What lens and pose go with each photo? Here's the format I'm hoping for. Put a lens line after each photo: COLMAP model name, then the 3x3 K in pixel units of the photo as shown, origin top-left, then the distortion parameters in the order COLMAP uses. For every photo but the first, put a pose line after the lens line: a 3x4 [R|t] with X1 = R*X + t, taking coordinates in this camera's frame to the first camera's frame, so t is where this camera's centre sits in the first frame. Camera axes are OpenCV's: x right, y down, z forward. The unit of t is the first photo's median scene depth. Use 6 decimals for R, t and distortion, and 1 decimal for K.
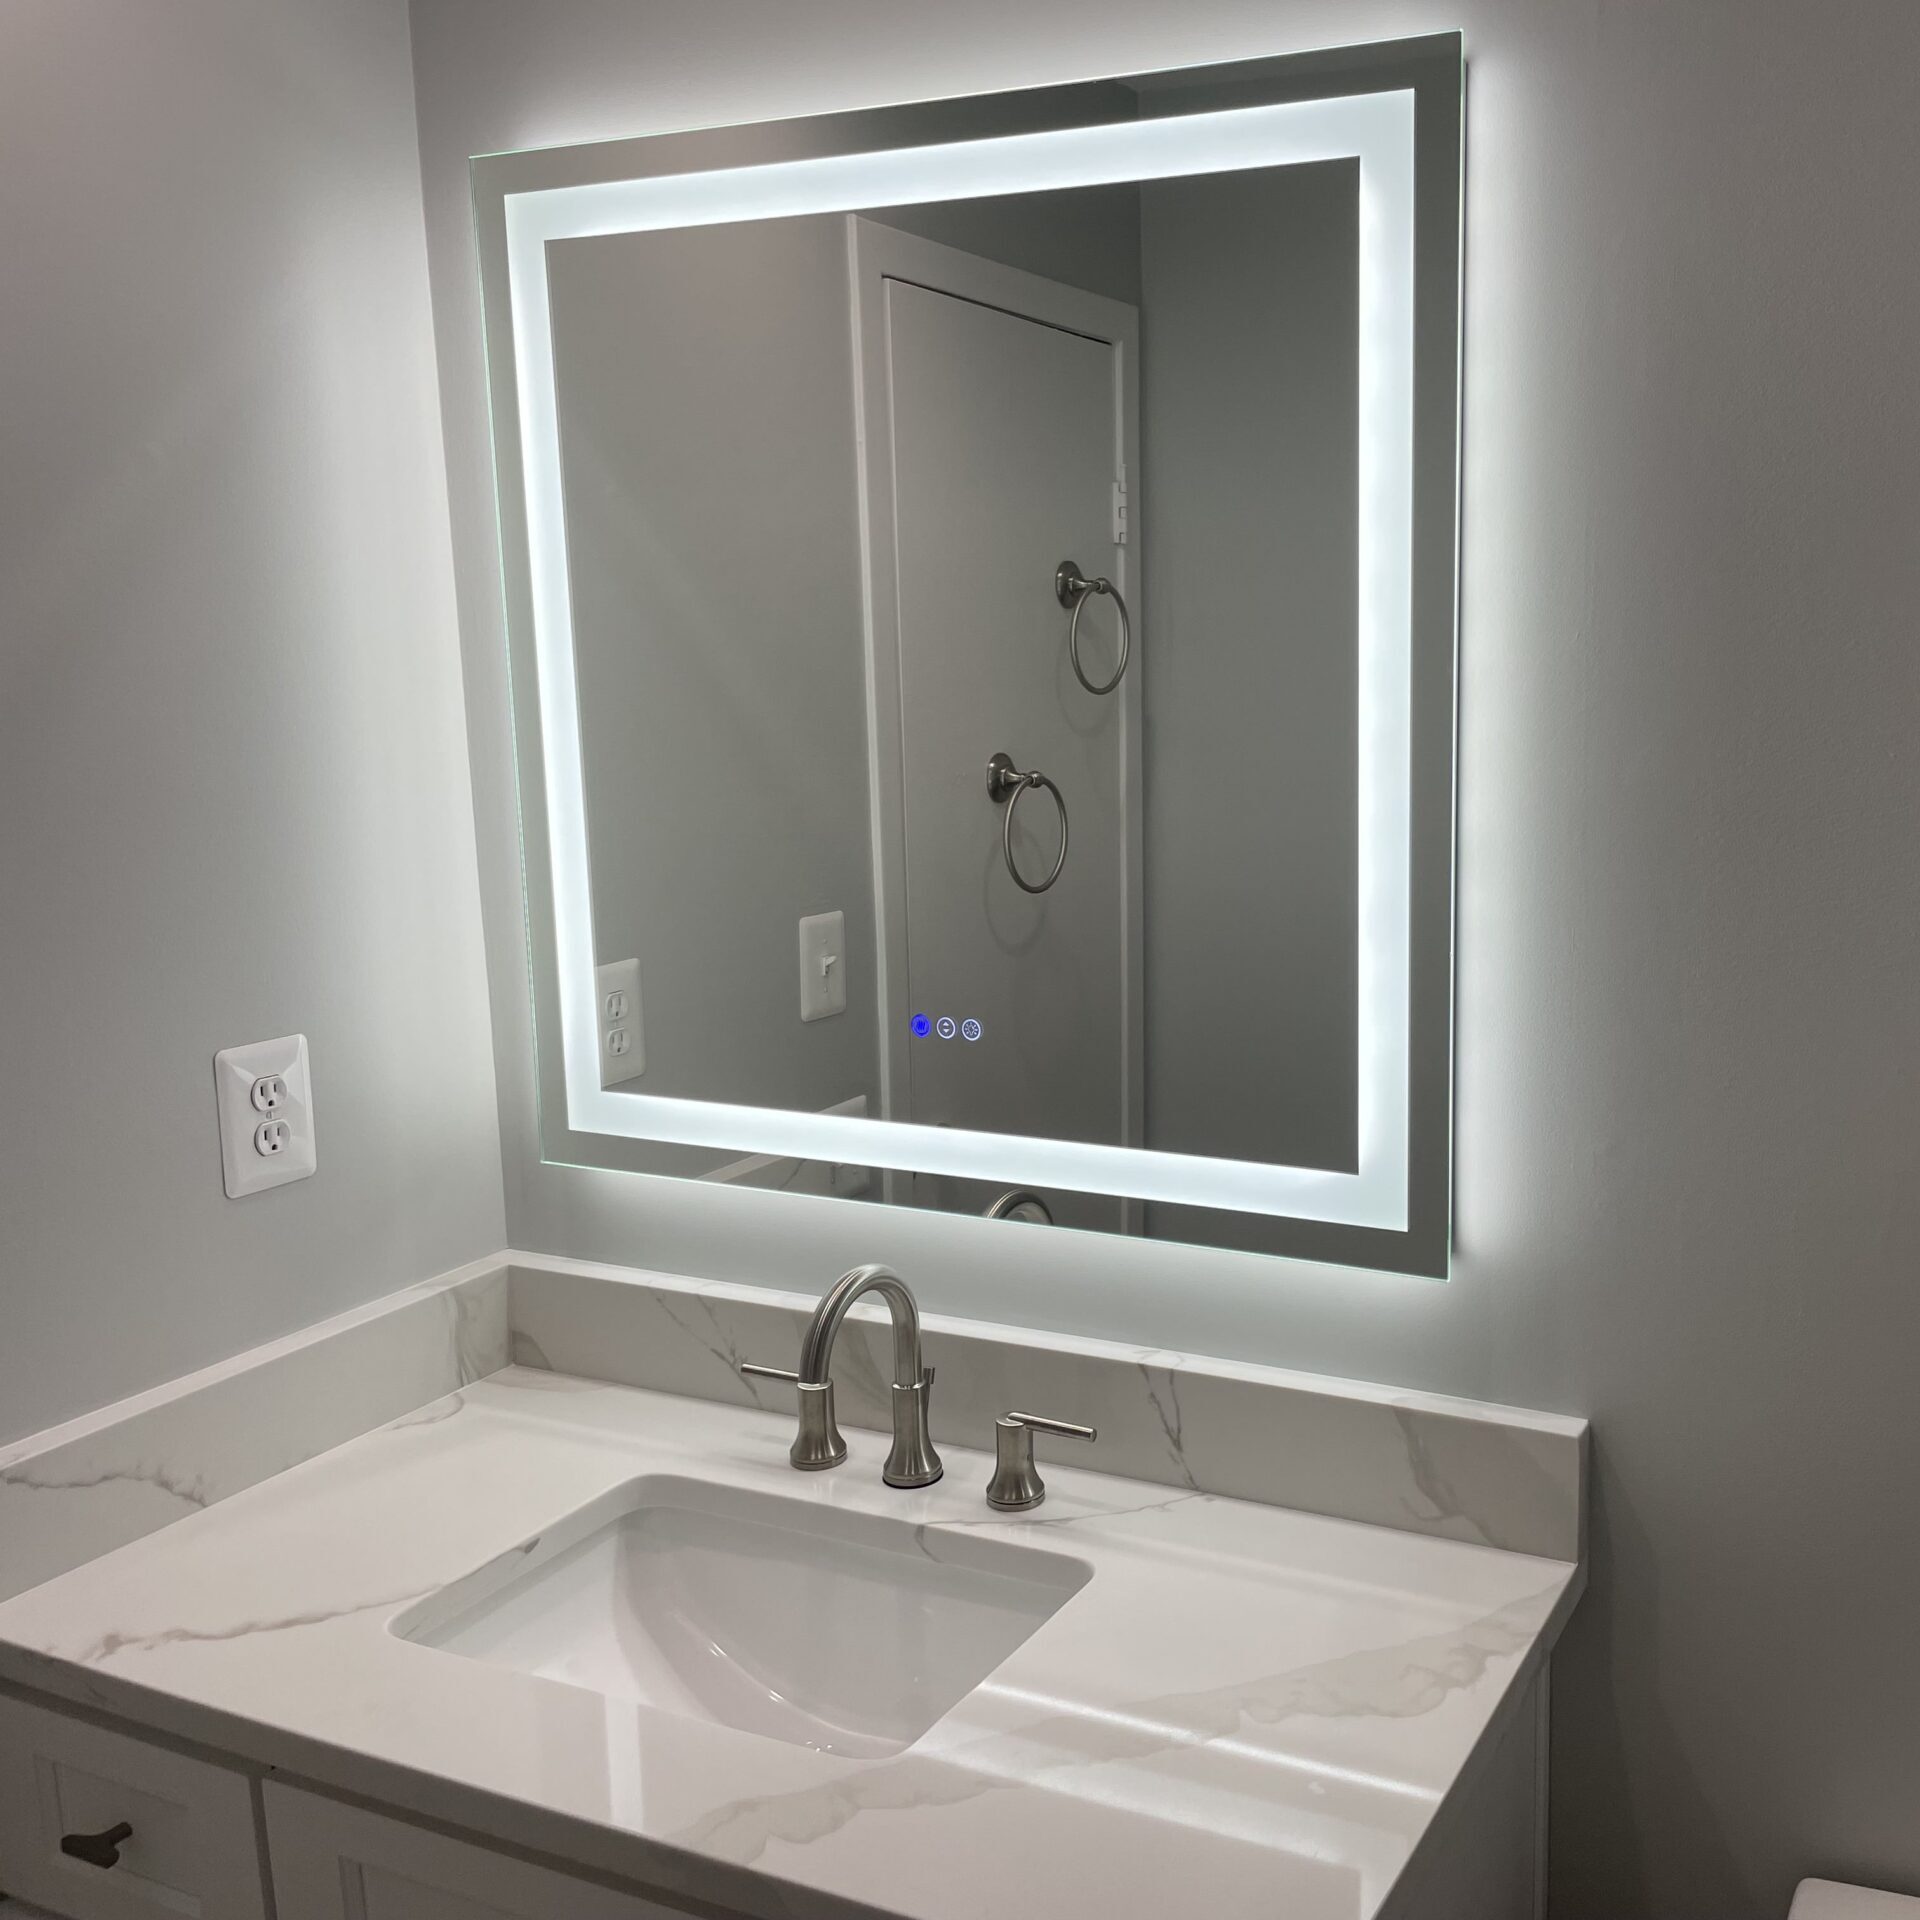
lens RADIAL K [[1952.7, 0, 1235.3], [0, 1952.7, 955.1], [0, 0, 1]] dist [0.100009, -0.142781]
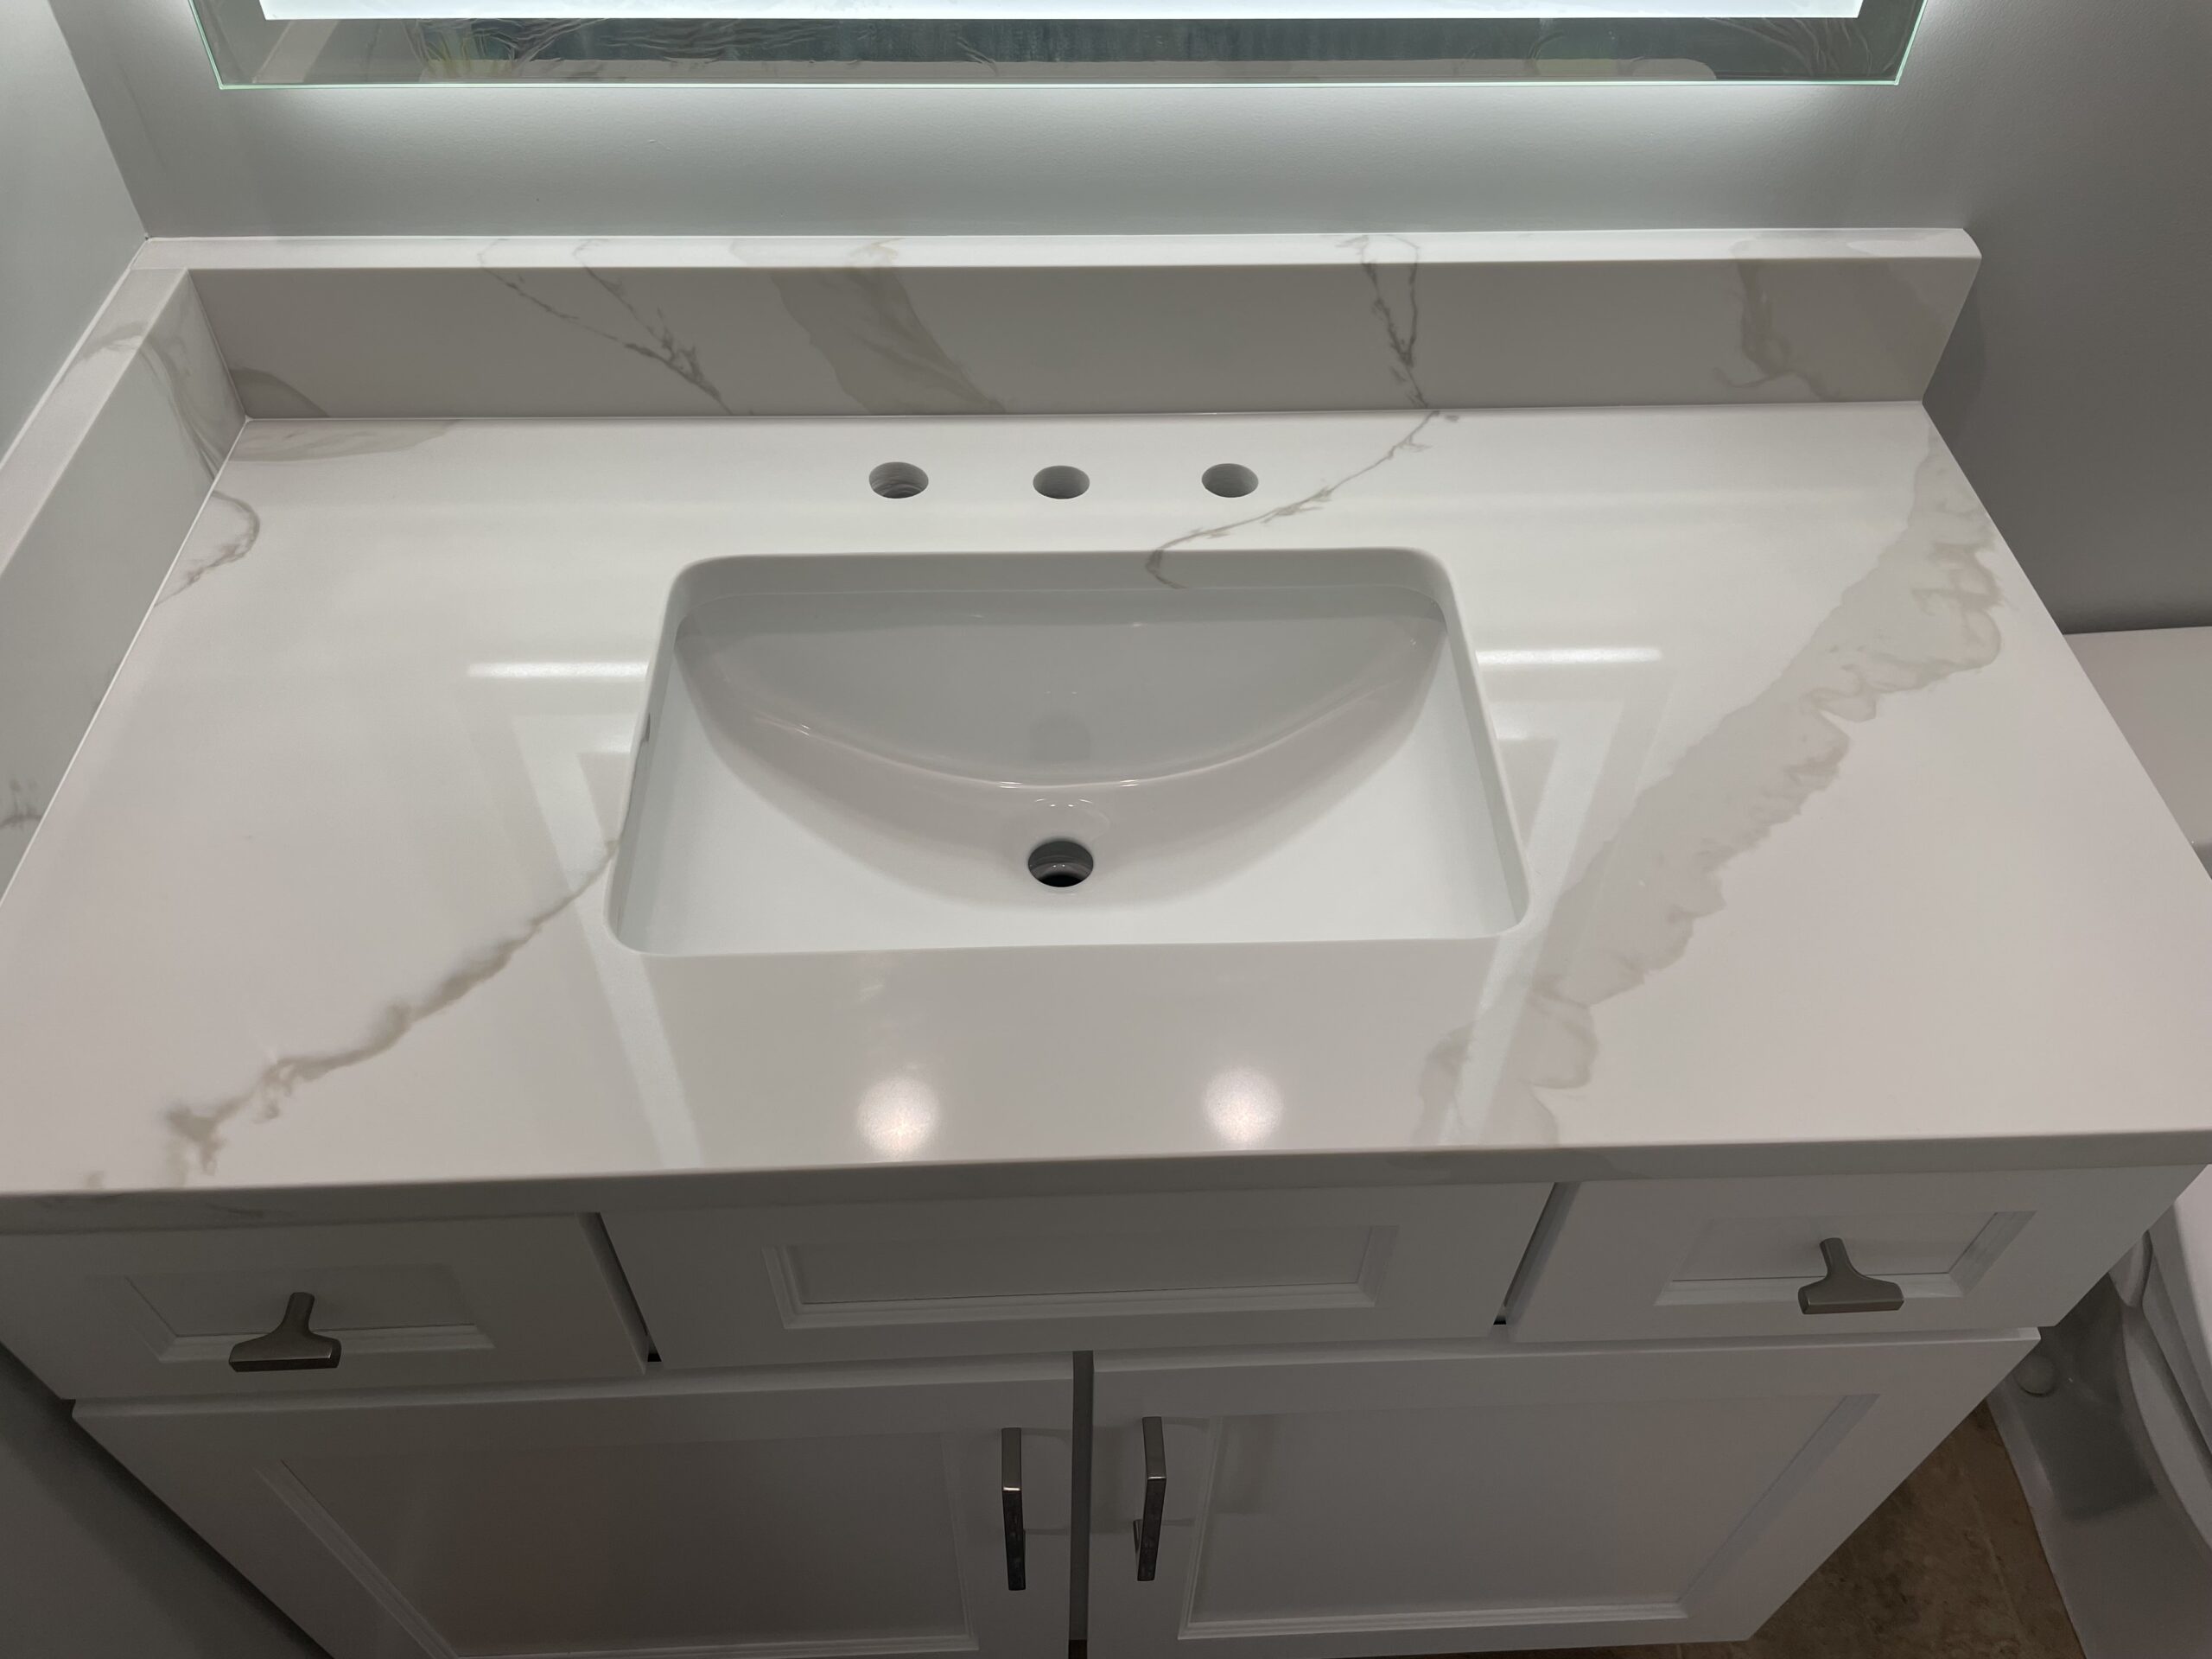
lens RADIAL K [[1710.1, 0, 1116.4], [0, 1710.1, 822.2], [0, 0, 1]] dist [0.093895, -0.141598]
pose [[0.891333, -0.317615, 0.323491, -0.400263], [0.048572, 0.776355, 0.628421, -0.034231], [-0.450740, -0.544420, 0.707418, 0.485138]]
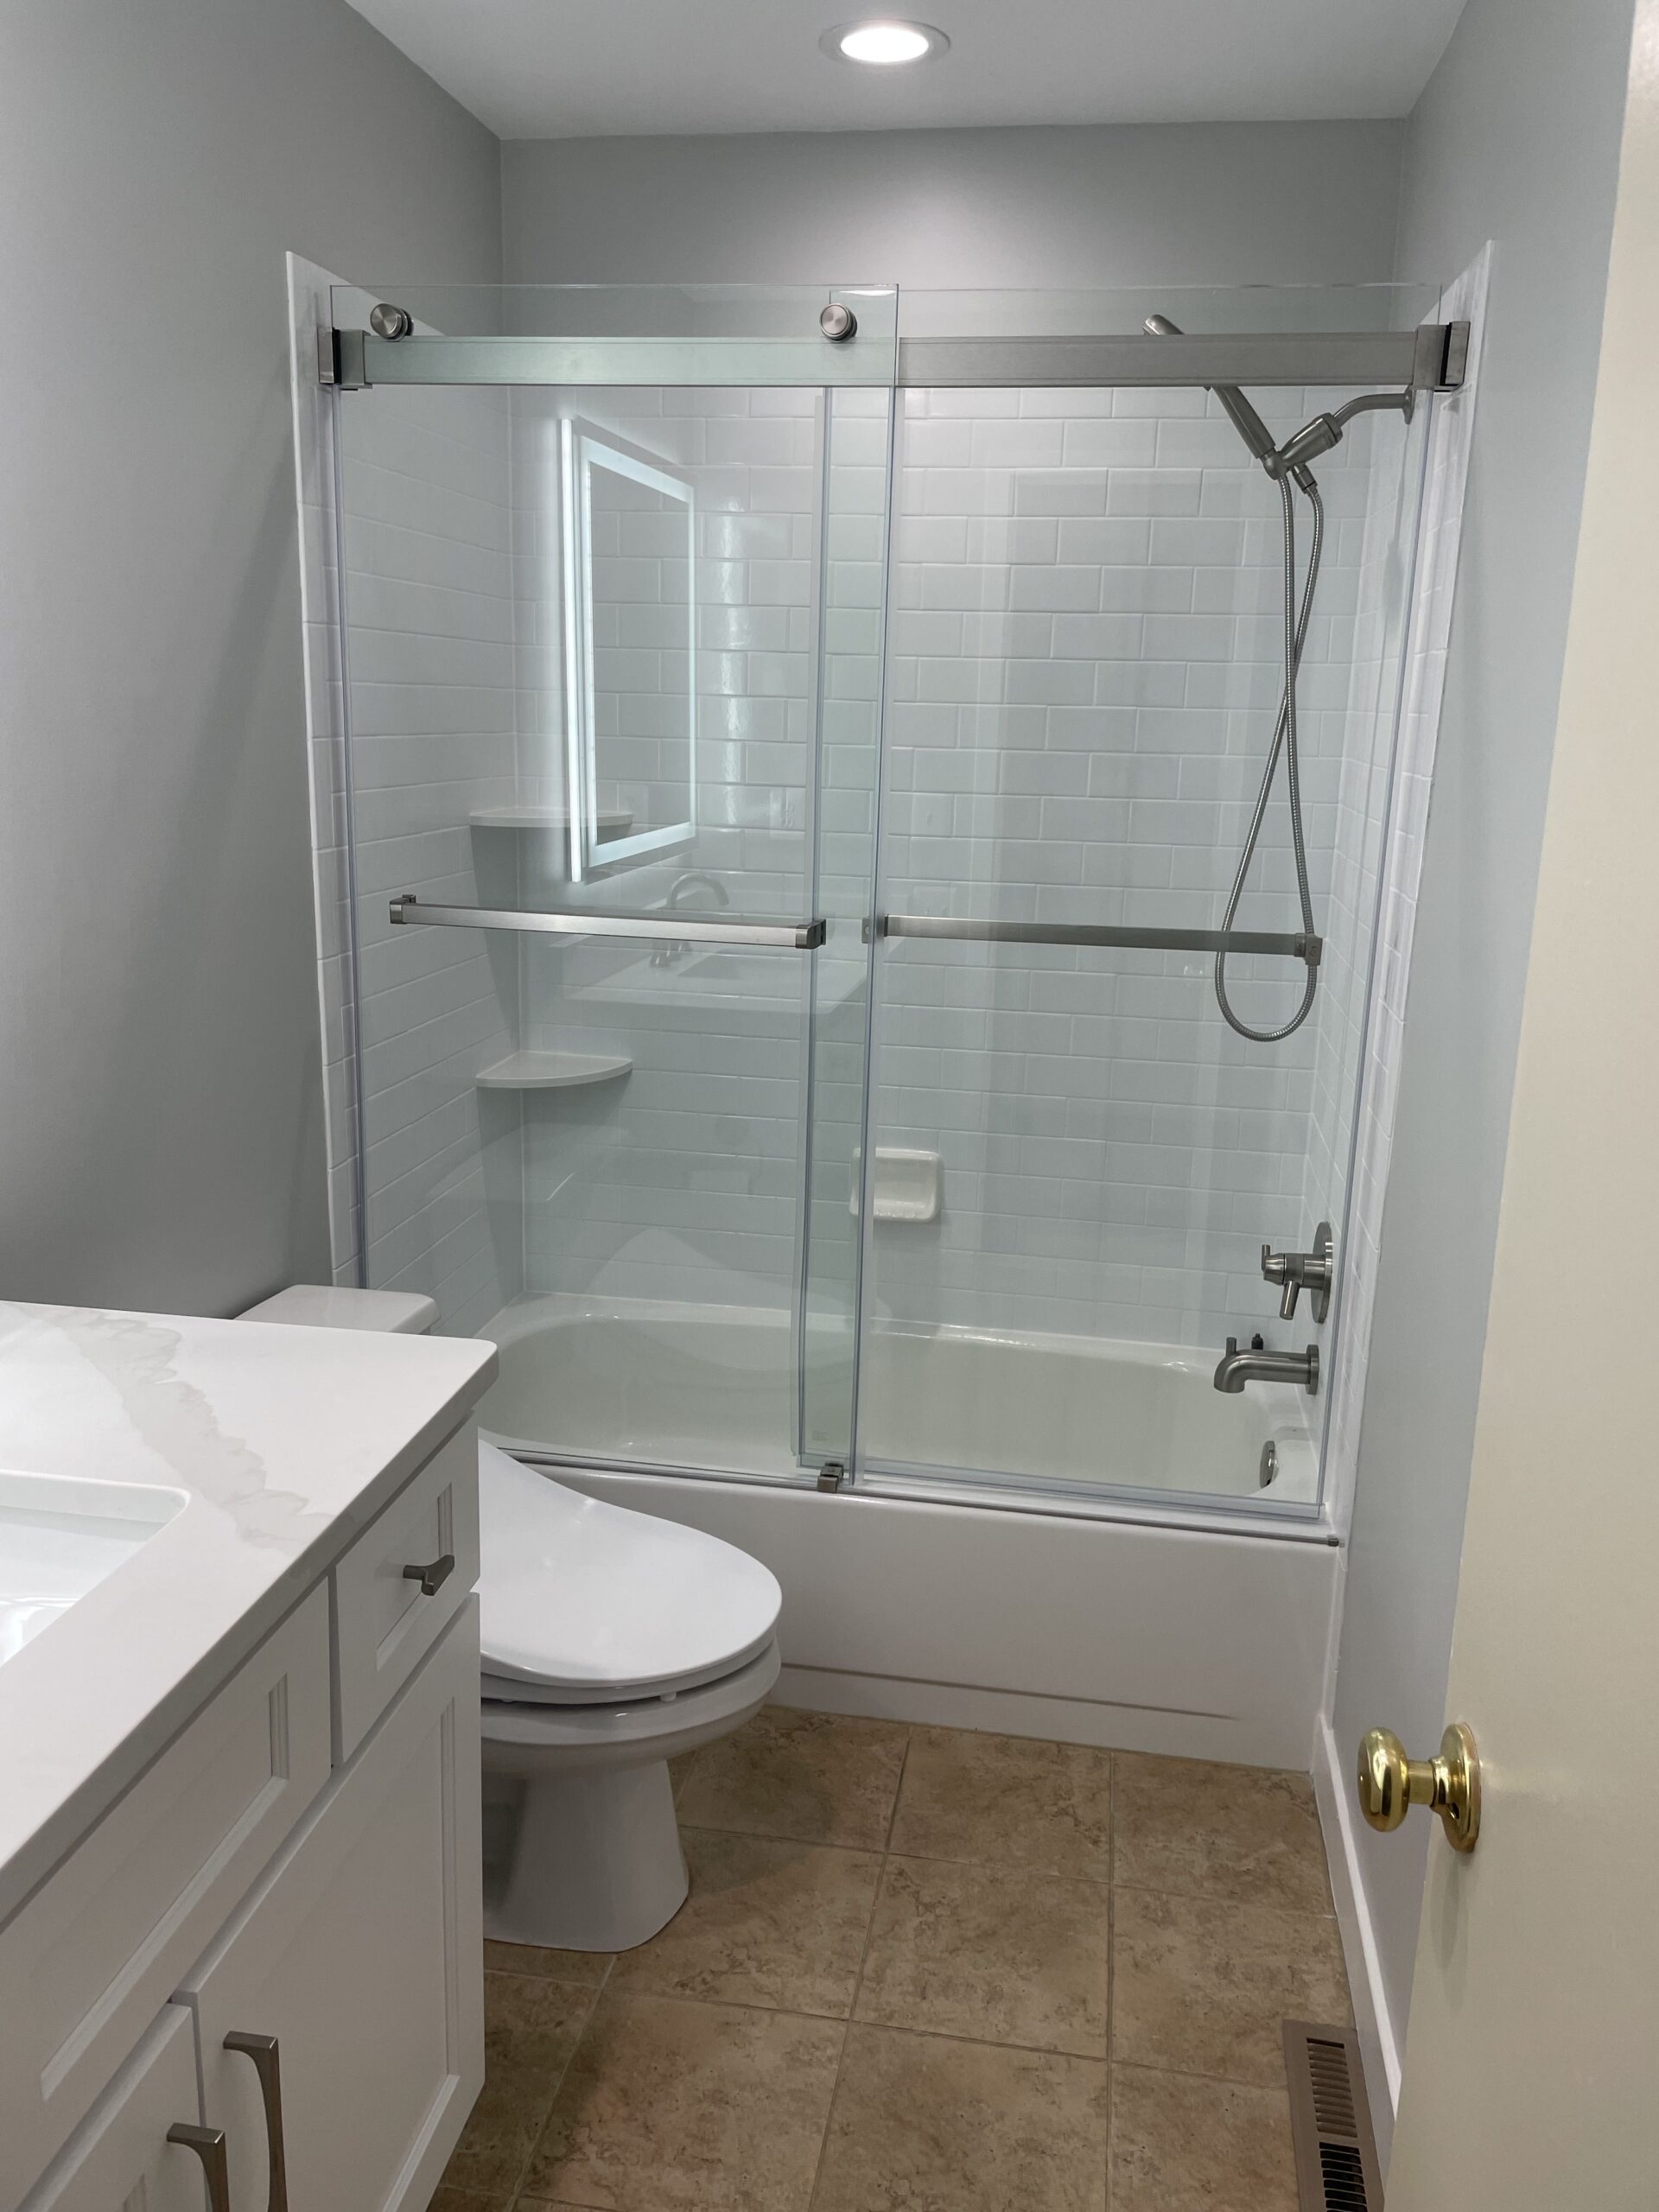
lens RADIAL K [[1694.0, 0, 838.4], [0, 1694.0, 1098.1], [0, 0, 1]] dist [0.091879, -0.145632]
pose [[-0.254856, -0.222709, 0.940983, -0.924291], [0.145043, 0.953303, 0.264908, -0.030516], [-0.956039, 0.203996, -0.210653, 0.614583]]
